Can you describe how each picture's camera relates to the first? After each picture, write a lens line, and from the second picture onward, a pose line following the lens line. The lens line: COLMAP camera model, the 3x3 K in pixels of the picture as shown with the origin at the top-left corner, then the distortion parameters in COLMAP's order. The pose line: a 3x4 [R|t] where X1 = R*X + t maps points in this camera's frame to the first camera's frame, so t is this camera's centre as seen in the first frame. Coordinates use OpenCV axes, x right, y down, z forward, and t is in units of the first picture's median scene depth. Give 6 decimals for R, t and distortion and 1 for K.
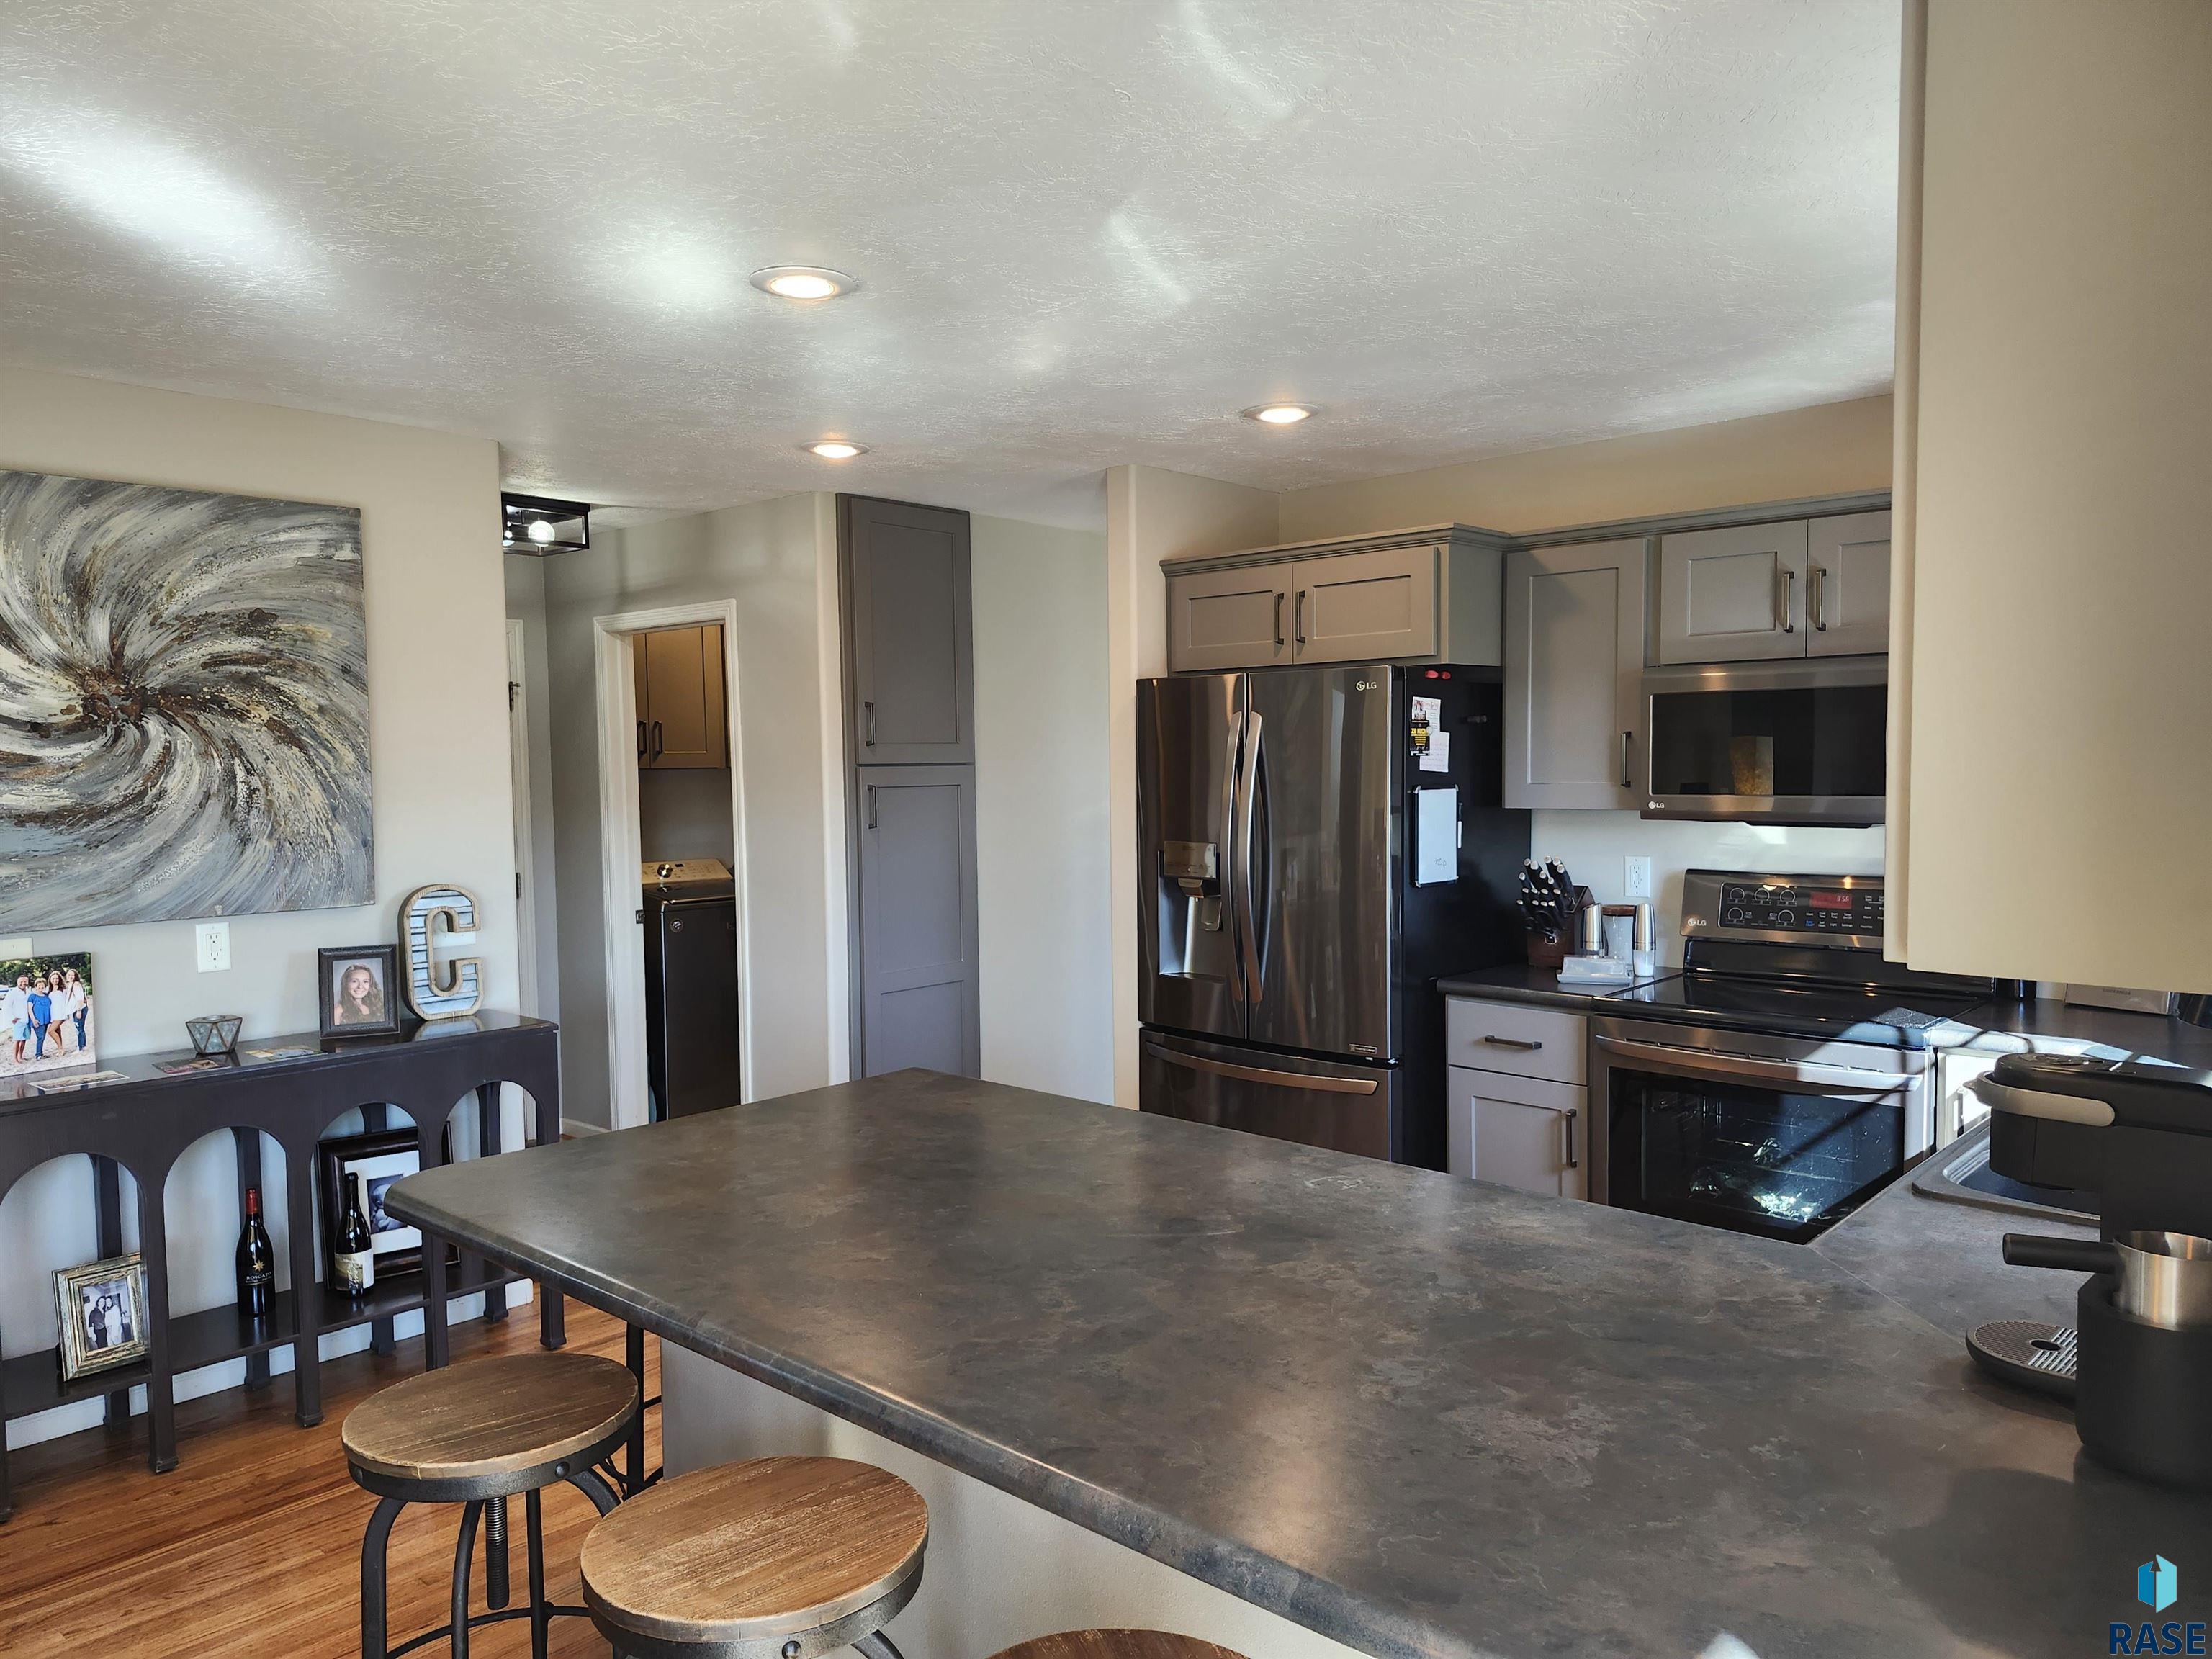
lens RADIAL K [[1416.7, 0, 1106.0], [0, 1416.7, 839.6], [0, 0, 1]] dist [0.001859, 0.000507]
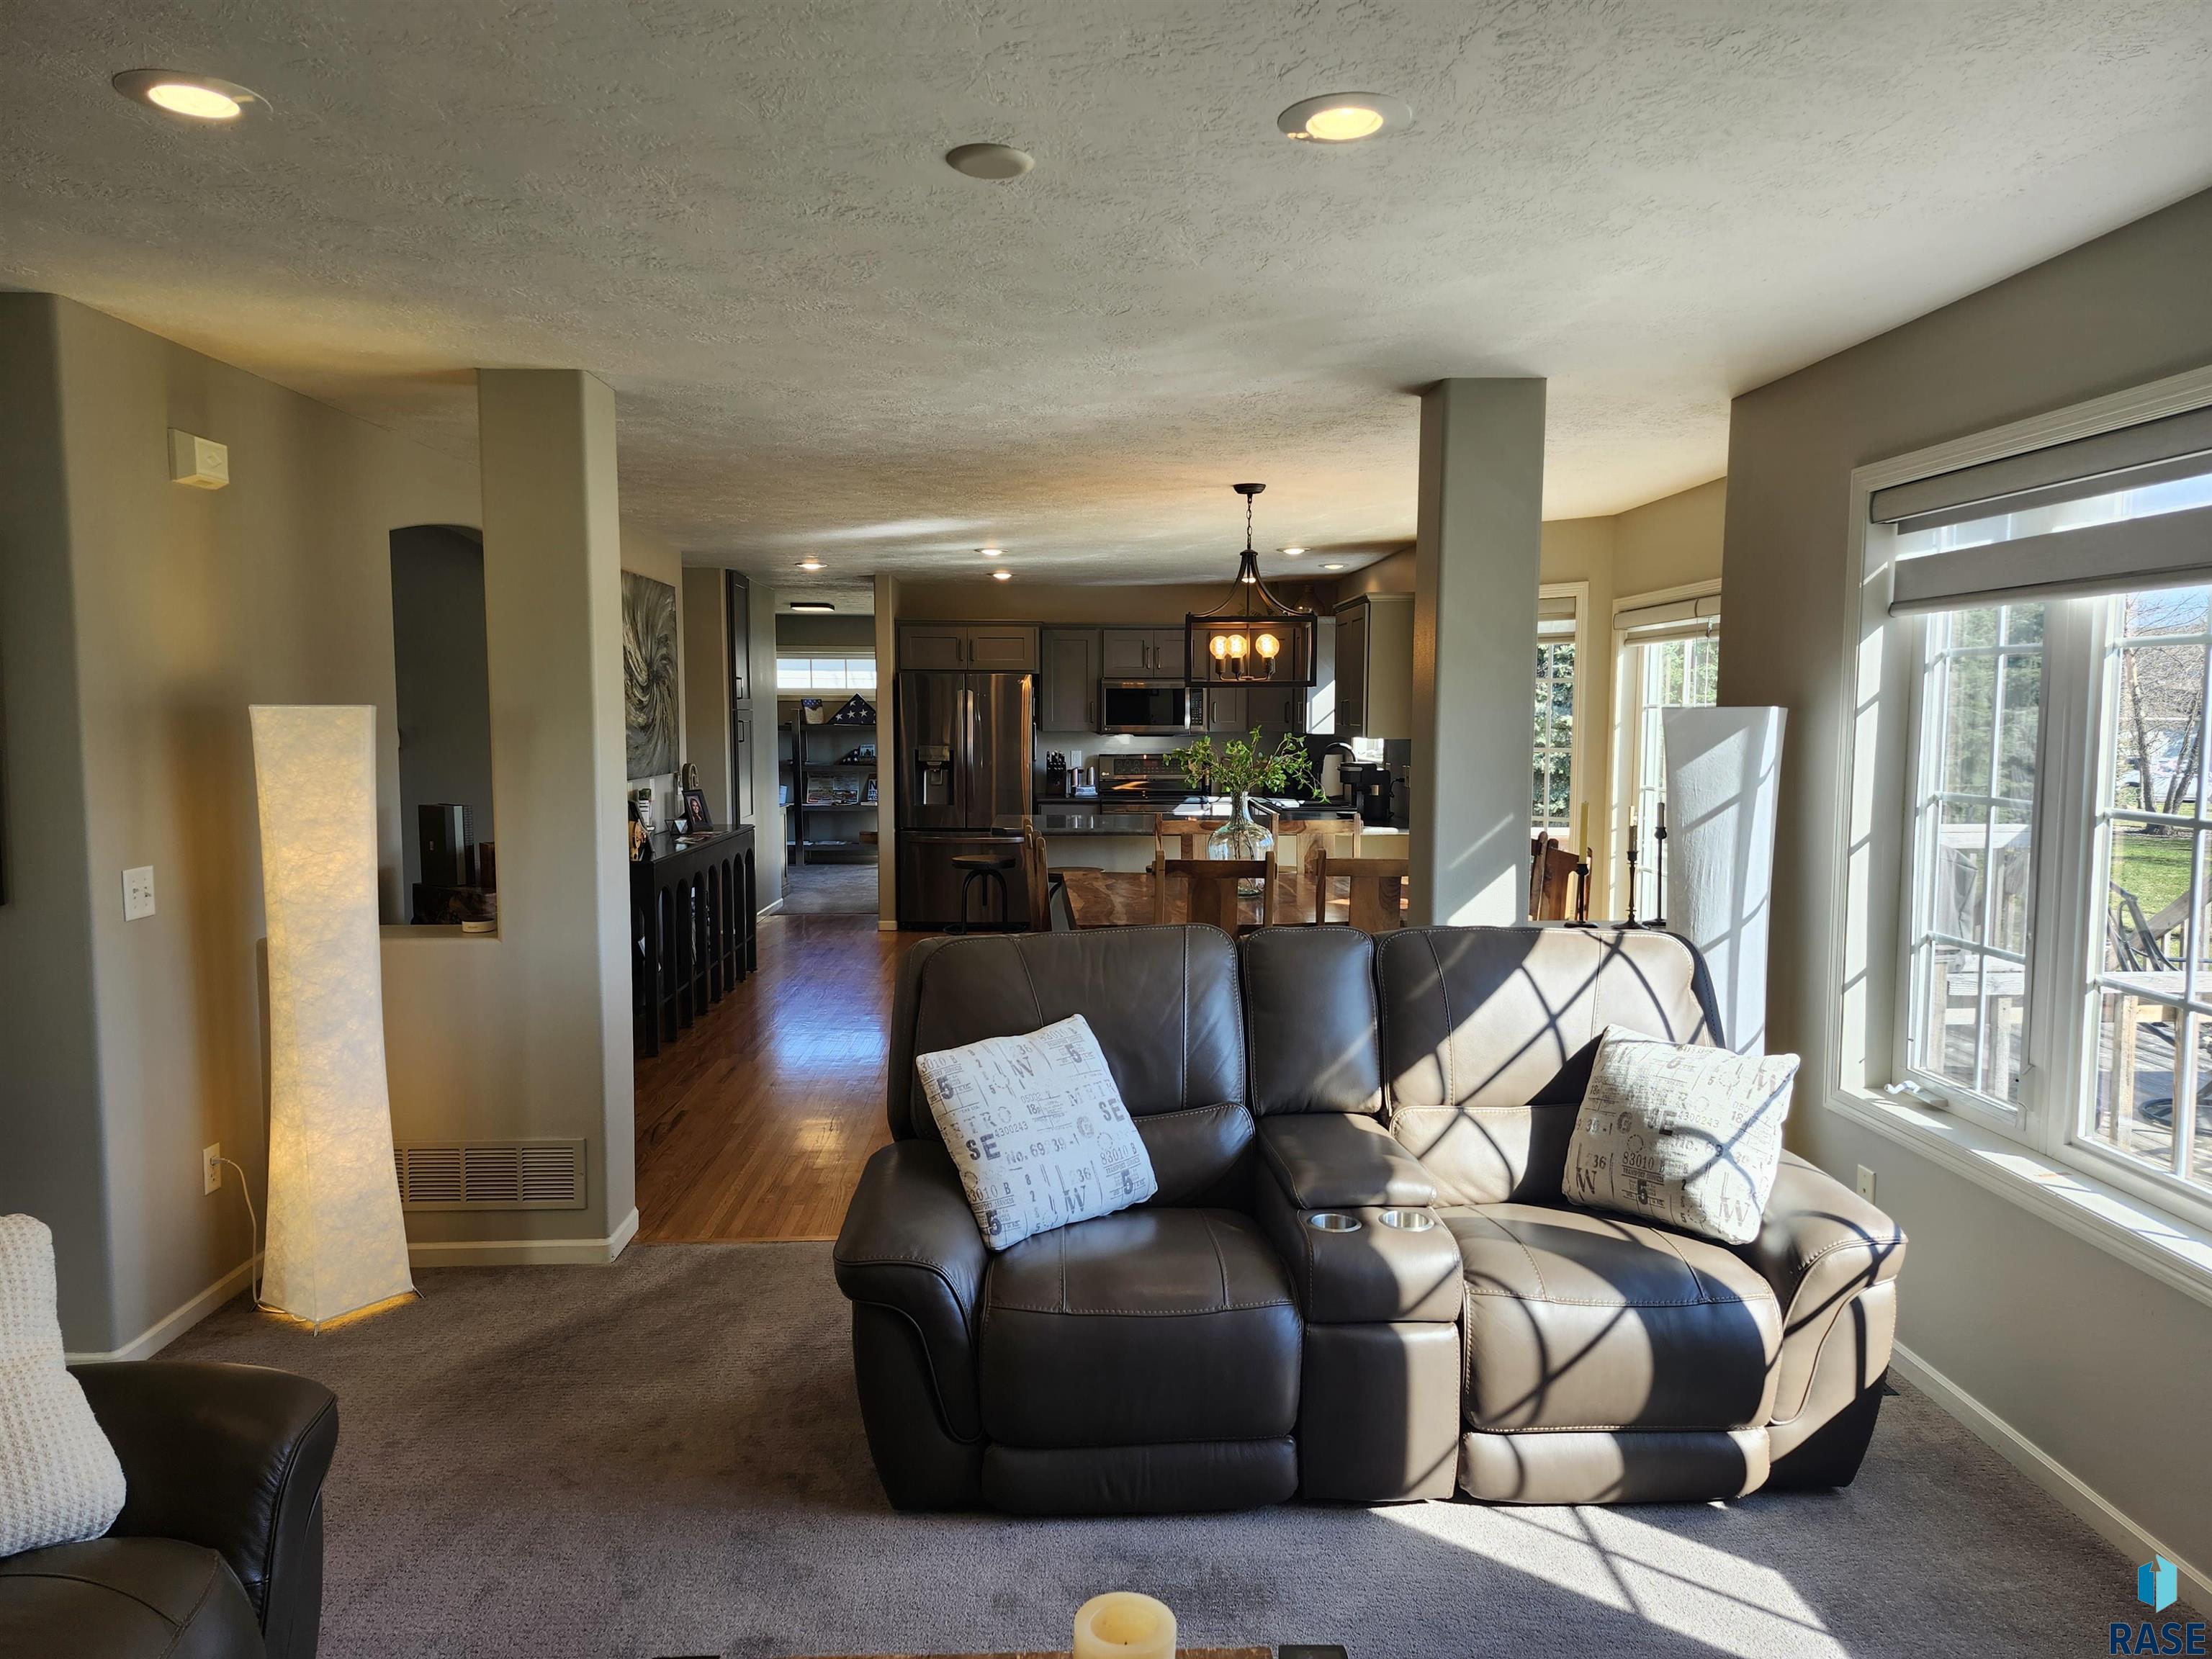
lens RADIAL K [[1481.9, 0, 1116.9], [0, 1481.9, 843.5], [0, 0, 1]] dist [0.135781, -0.190595]
pose [[0.716389, -0.049189, 0.695965, -1.681324], [0.031098, 0.998771, 0.038580, 0.089727], [-0.697007, -0.005996, 0.717039, -1.118410]]
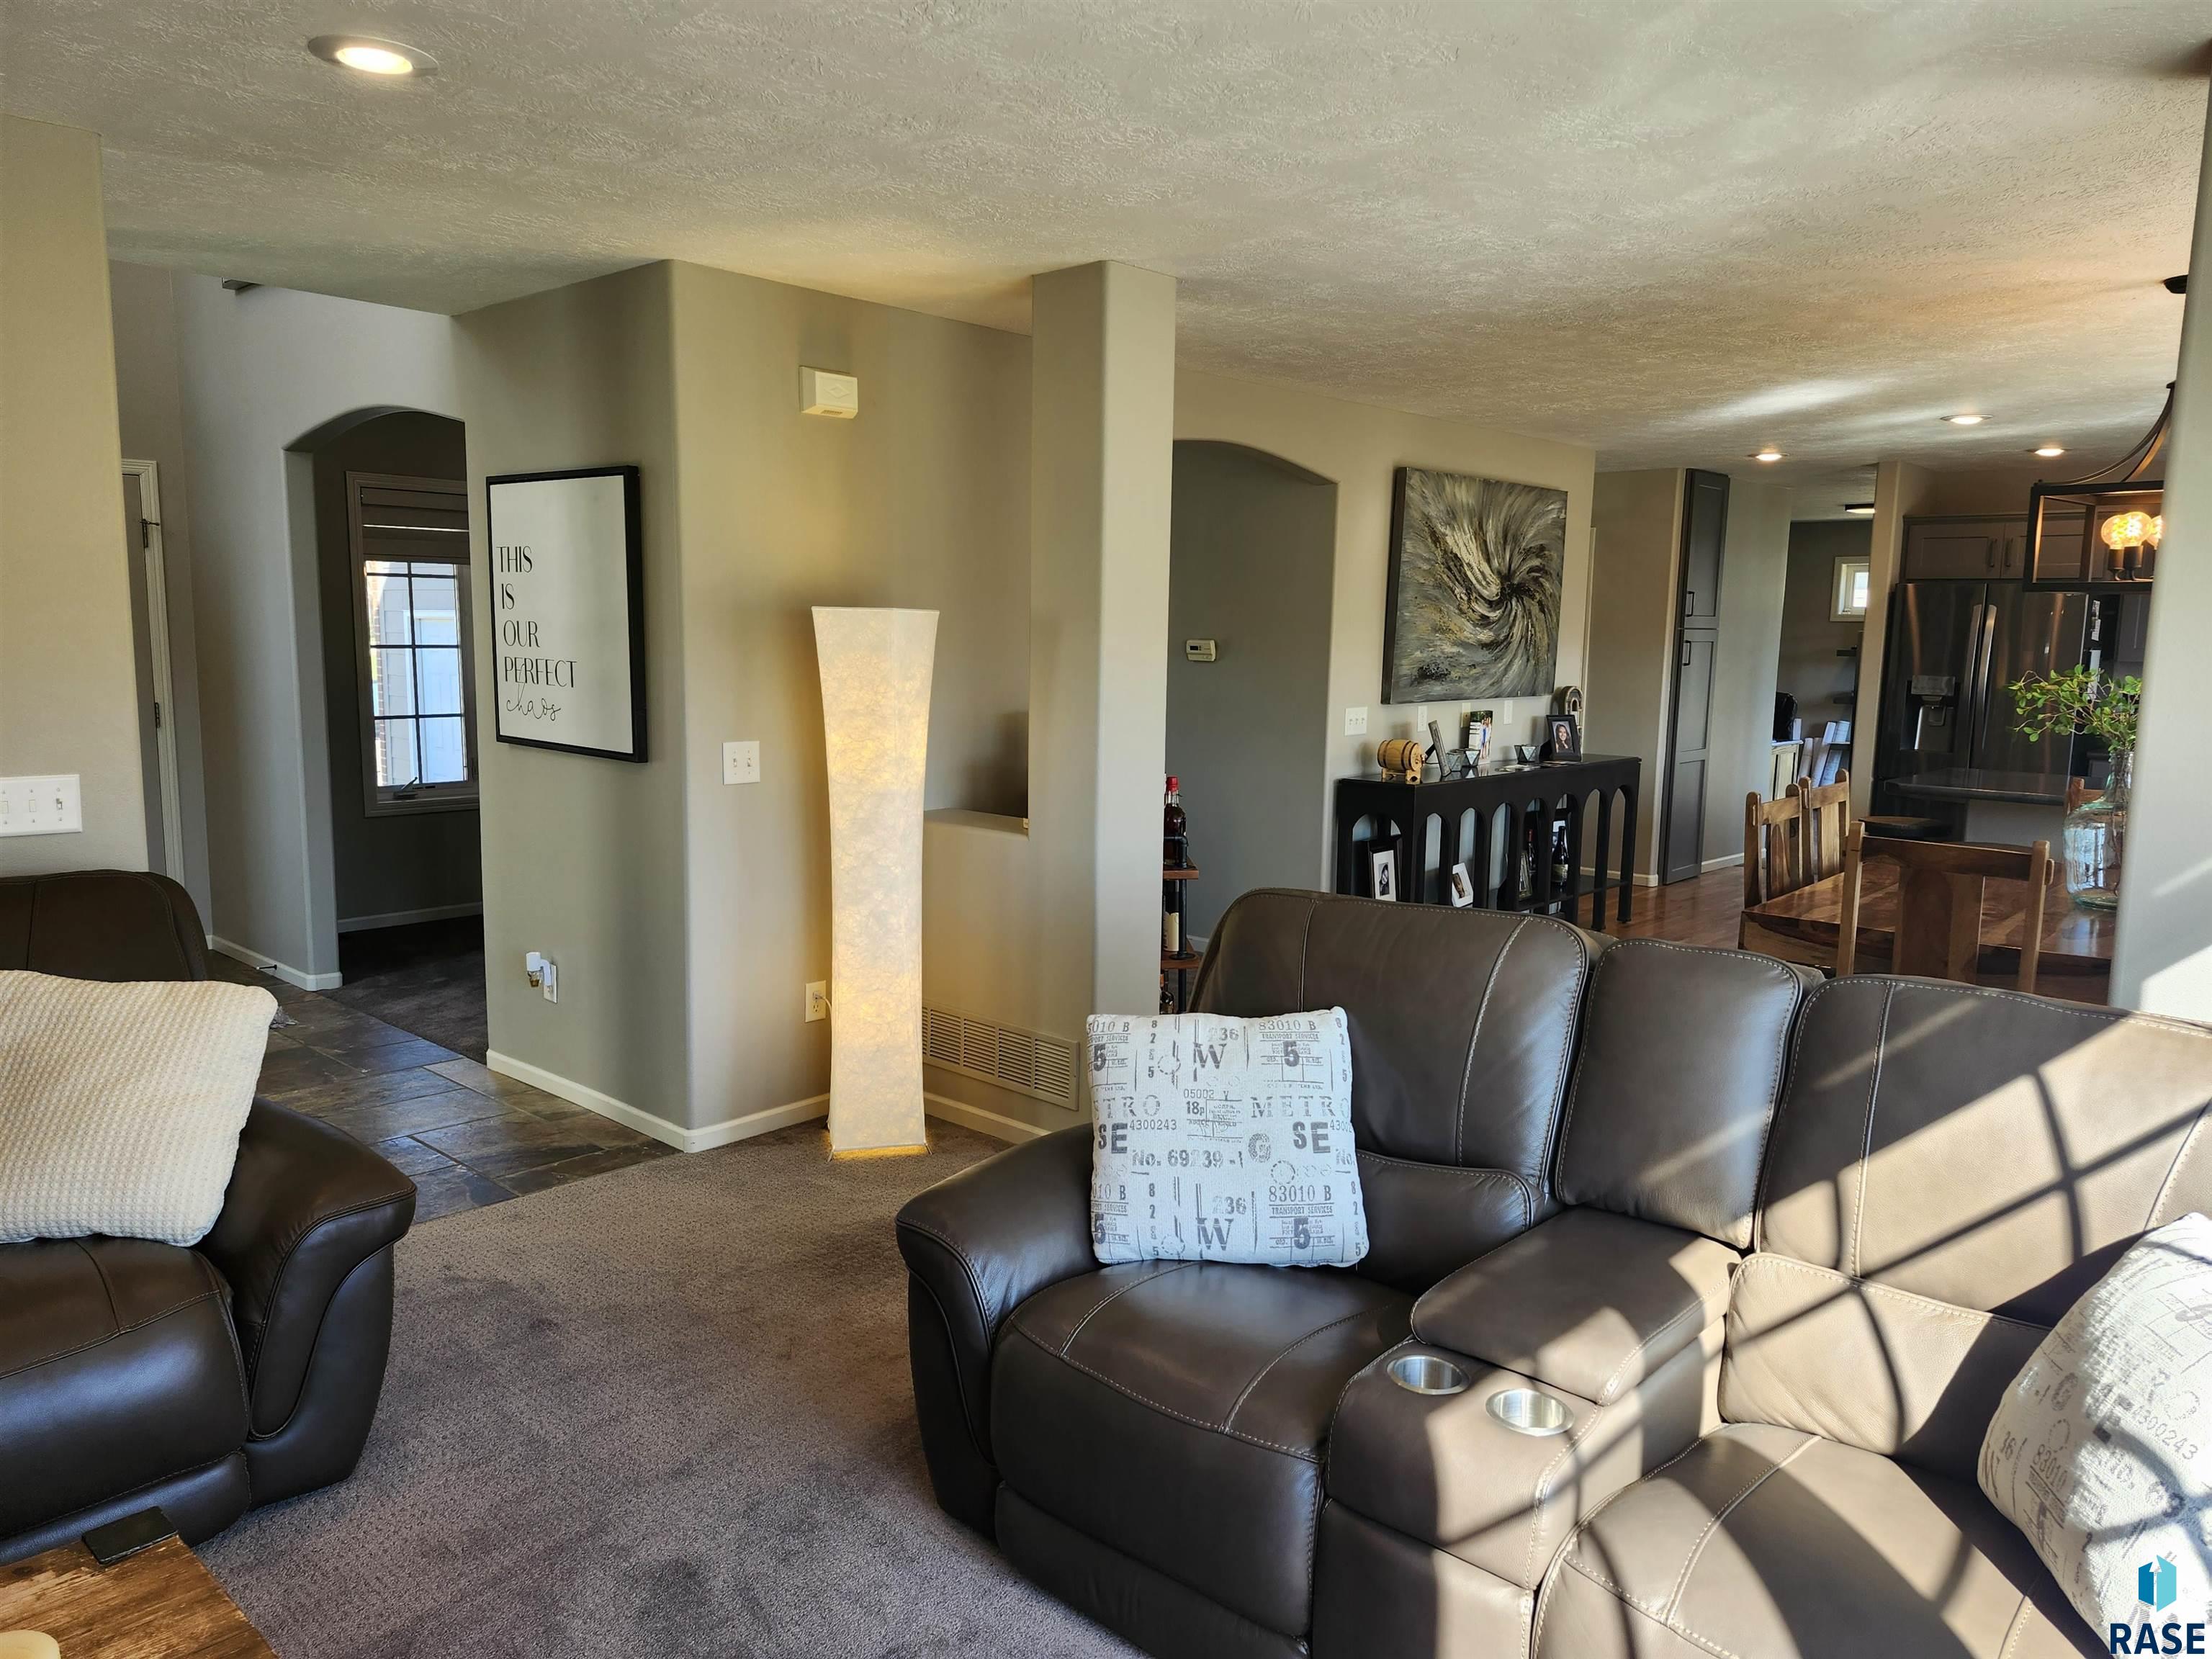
lens RADIAL K [[1504.5, 0, 1106.0], [0, 1504.5, 829.5], [0, 0, 1]] dist [0.078599, -0.082910]
pose [[0.999582, 0.028813, -0.002571, -1.174001], [-0.028537, 0.996747, 0.075368, 0.094492], [0.004734, -0.075263, 0.997152, -1.155876]]
